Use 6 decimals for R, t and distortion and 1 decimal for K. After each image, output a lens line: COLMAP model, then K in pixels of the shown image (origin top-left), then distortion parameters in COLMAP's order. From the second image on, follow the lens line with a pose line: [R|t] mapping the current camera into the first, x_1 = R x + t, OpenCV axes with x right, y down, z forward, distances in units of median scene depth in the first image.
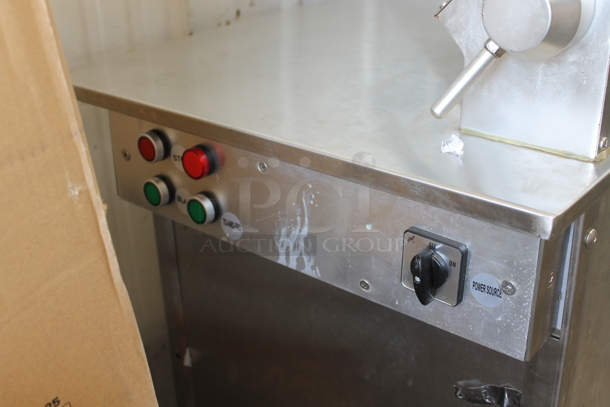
lens RADIAL K [[764.3, 0, 305.0], [0, 764.3, 203.5], [0, 0, 1]] dist [-0.026679, -0.033678]
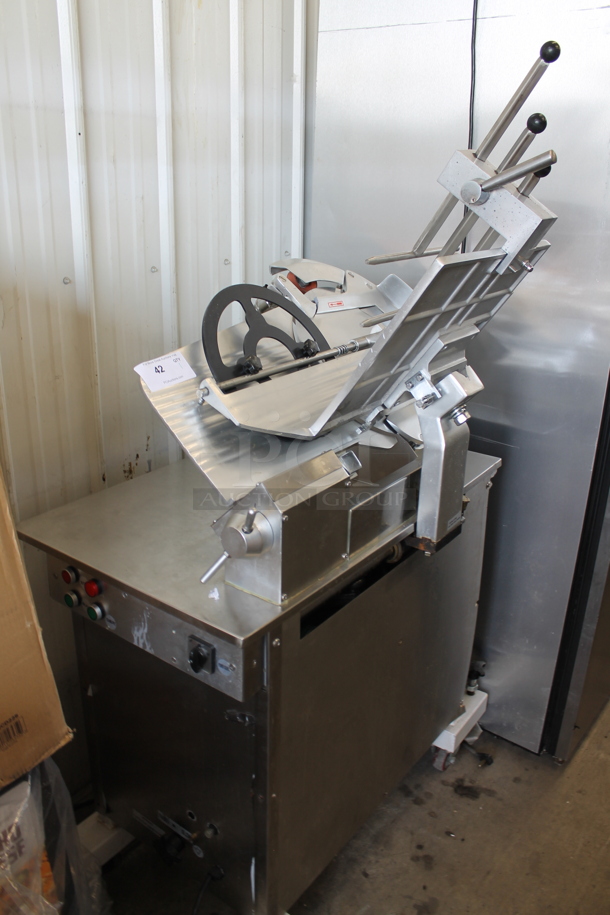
lens RADIAL K [[771.6, 0, 305.0], [0, 771.6, 457.5], [0, 0, 1]] dist [-0.119357, 0.001920]
pose [[0.997155, 0.031167, 0.068636, 0.255764], [-0.025740, 0.996575, -0.078587, -0.257477], [-0.070850, 0.076597, 0.994542, -0.973222]]
